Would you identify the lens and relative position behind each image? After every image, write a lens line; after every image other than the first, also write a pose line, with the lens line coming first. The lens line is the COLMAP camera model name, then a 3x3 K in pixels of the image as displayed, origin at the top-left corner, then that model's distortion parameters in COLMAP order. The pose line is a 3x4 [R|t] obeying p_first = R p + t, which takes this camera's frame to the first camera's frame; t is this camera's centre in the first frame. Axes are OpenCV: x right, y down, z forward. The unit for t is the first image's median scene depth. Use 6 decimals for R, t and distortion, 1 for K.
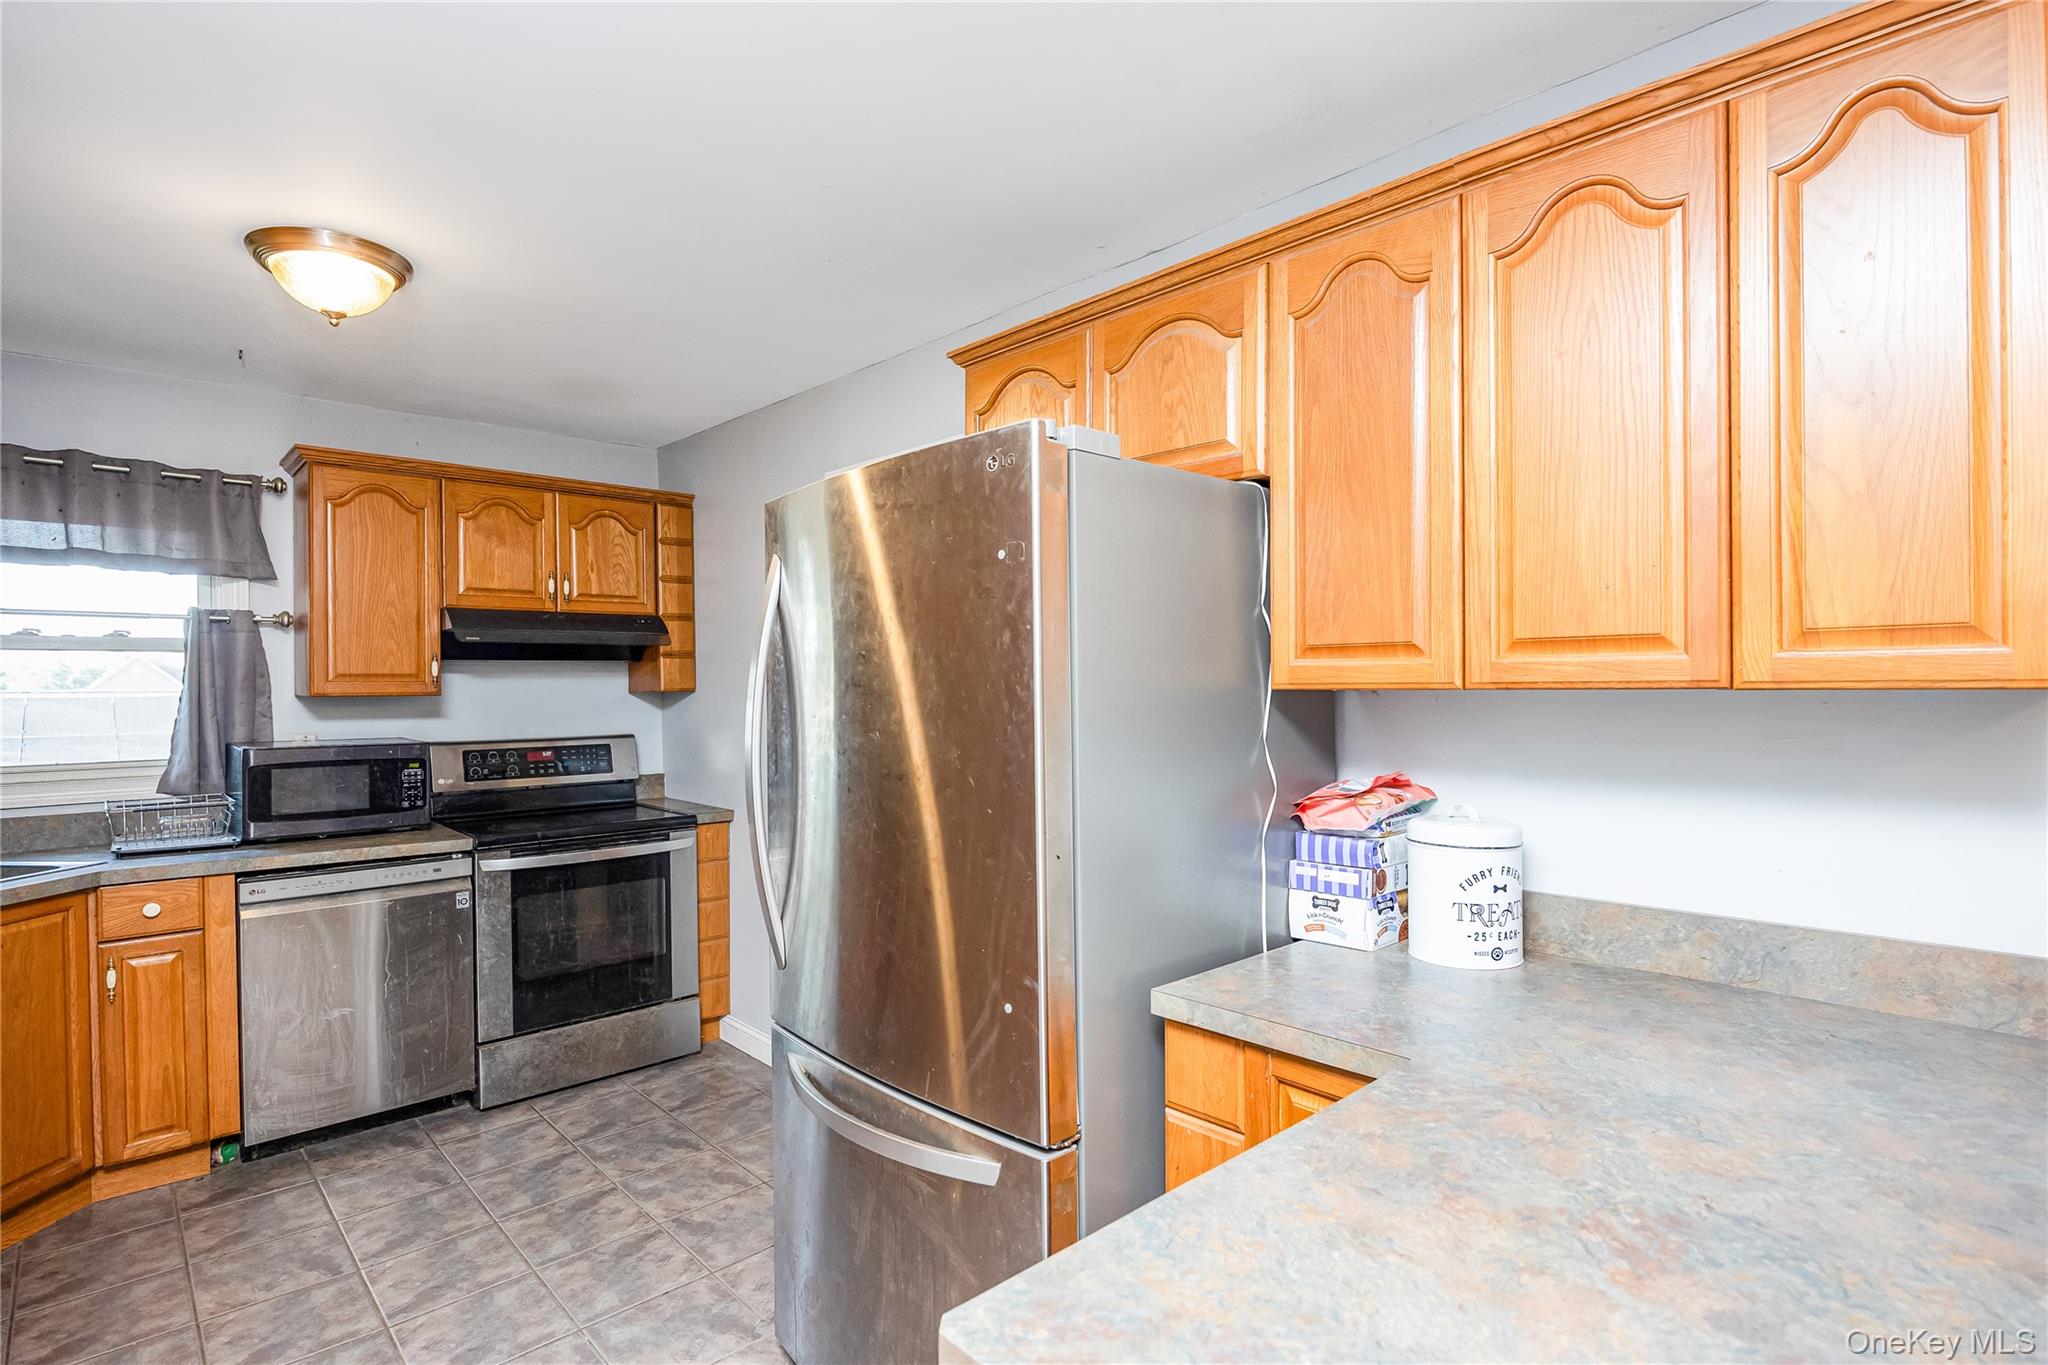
lens RADIAL K [[1046.4, 0, 1022.0], [0, 1046.4, 694.9], [0, 0, 1]] dist [-0.004048, -0.001418]
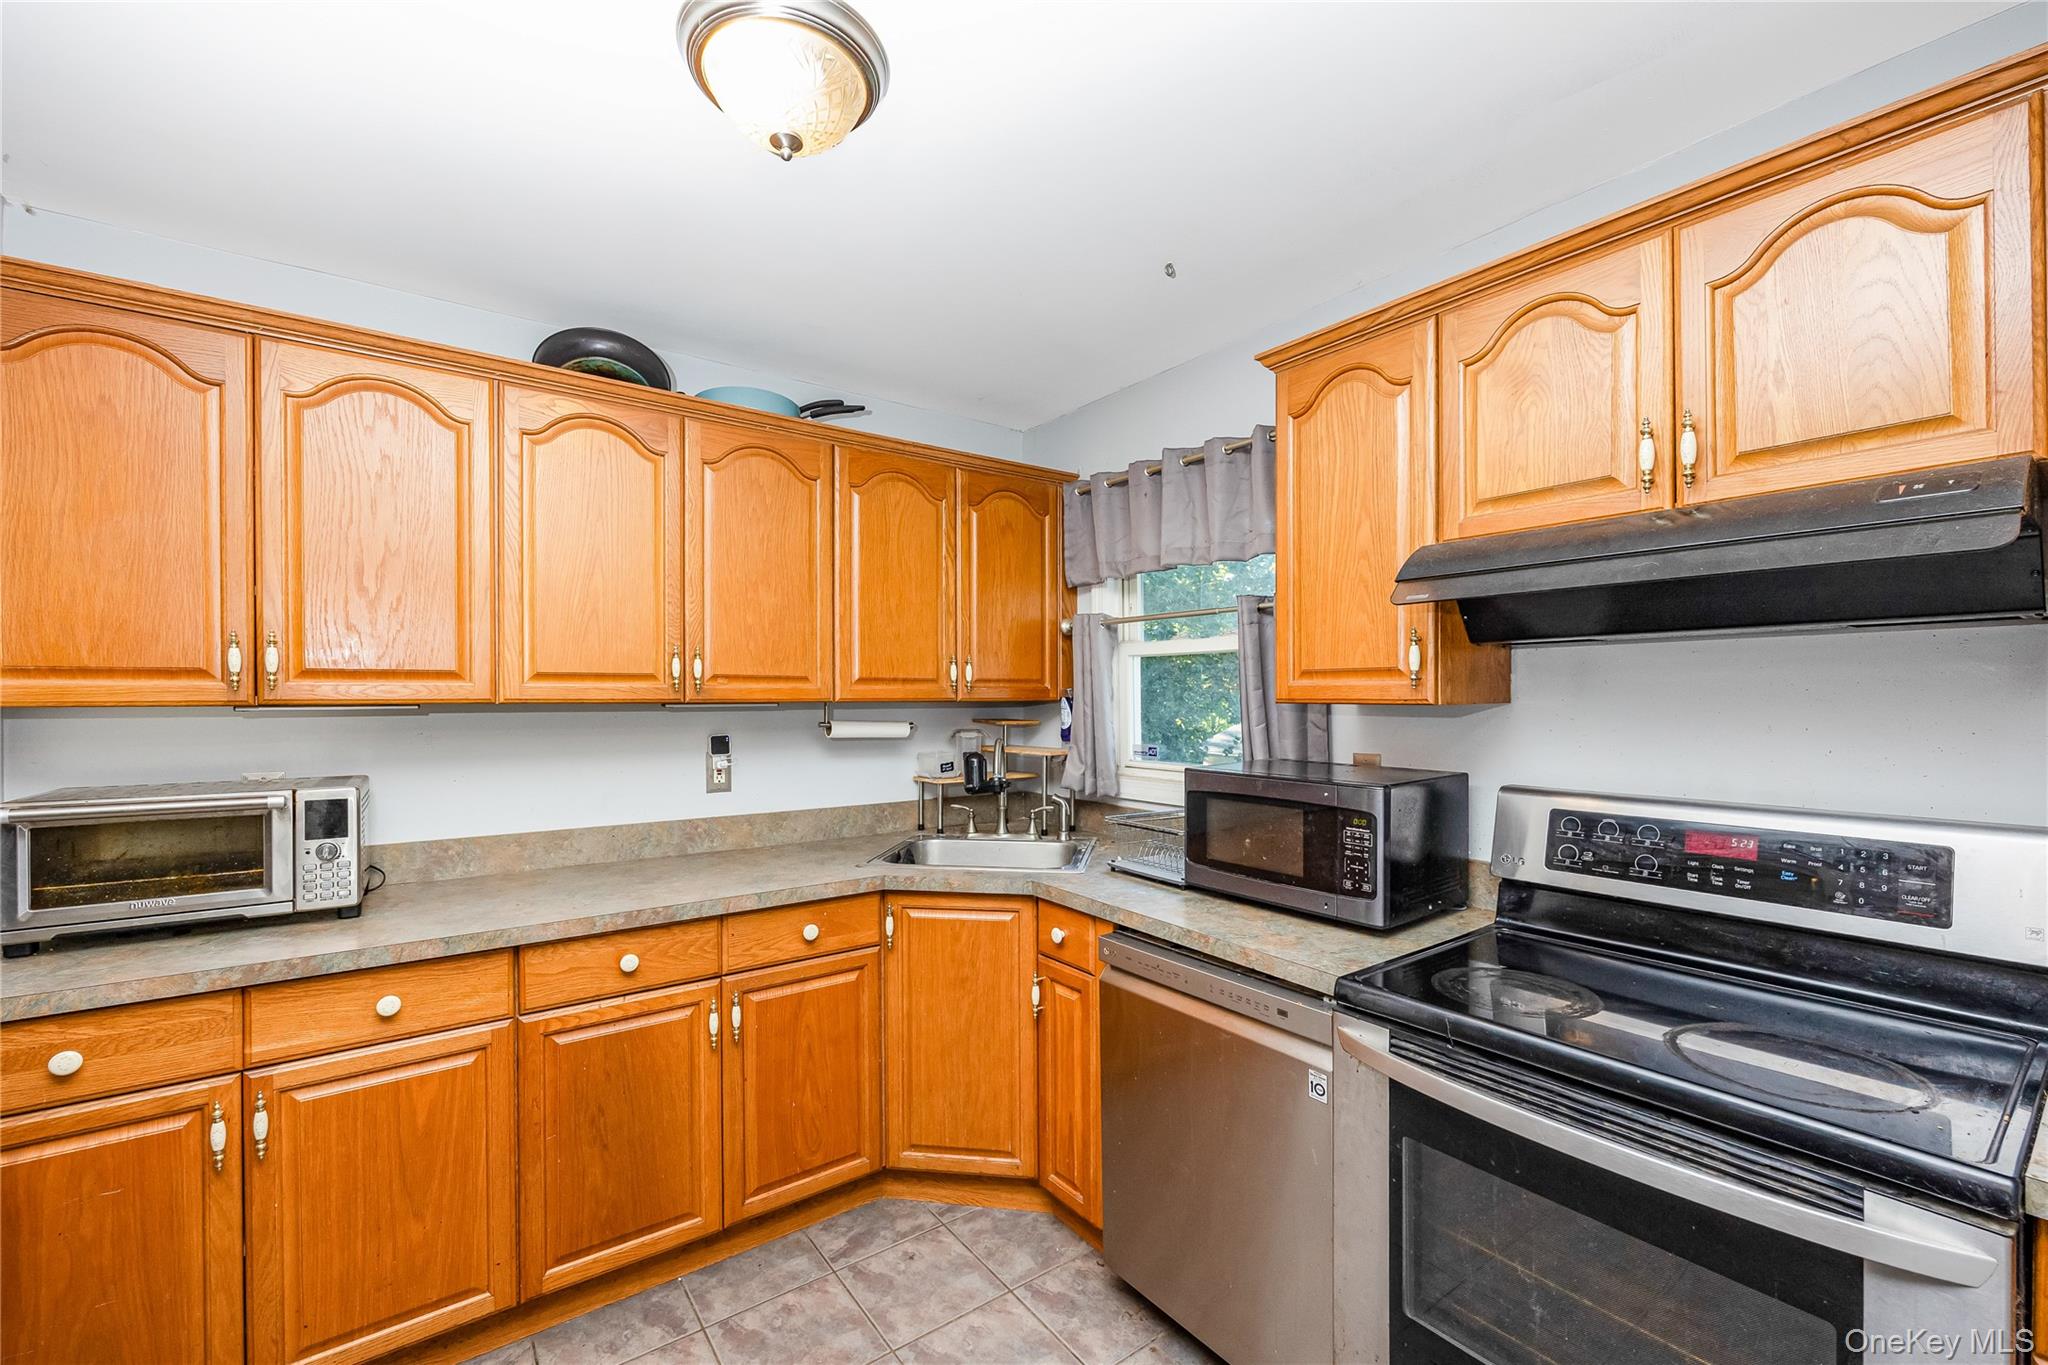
lens RADIAL K [[836.6, 0, 1037.7], [0, 836.6, 700.2], [0, 0, 1]] dist [-0.003372, -0.000220]
pose [[-0.098266, 0.013053, -0.995075, -0.092715], [-0.008756, 0.999864, 0.013980, -0.006722], [0.995122, 0.010086, -0.098139, 0.861744]]
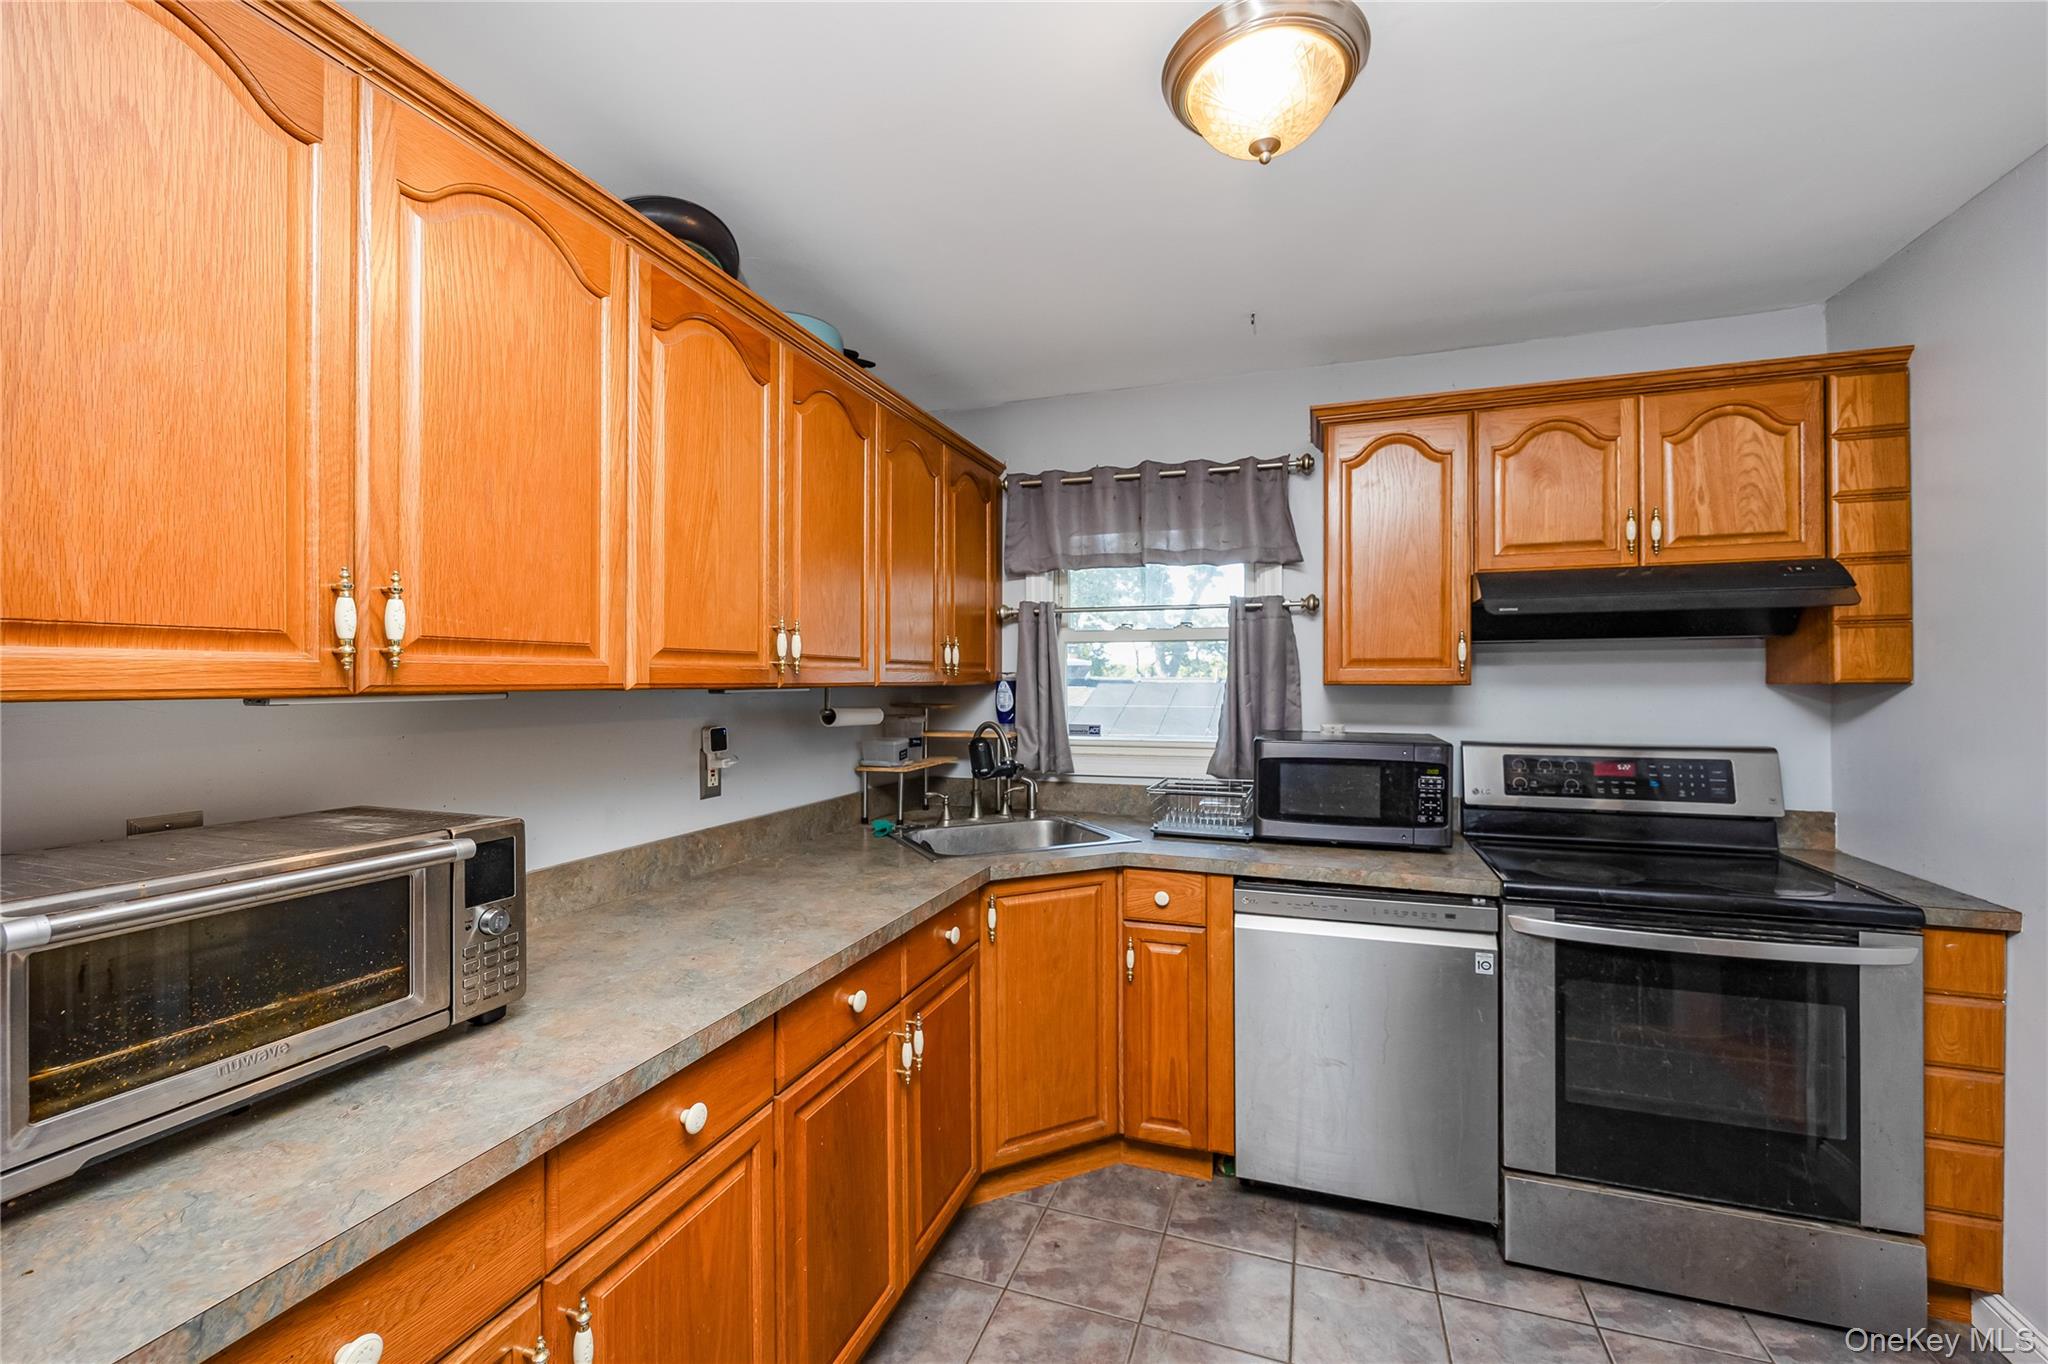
lens RADIAL K [[817.6, 0, 1027.7], [0, 817.6, 678.1], [0, 0, 1]] dist [-0.002485, 0.000150]
pose [[0.469990, 0.005410, -0.882655, -0.172997], [-0.011007, 0.999939, 0.000269, -0.001382], [0.882603, 0.009589, 0.470022, 0.426956]]
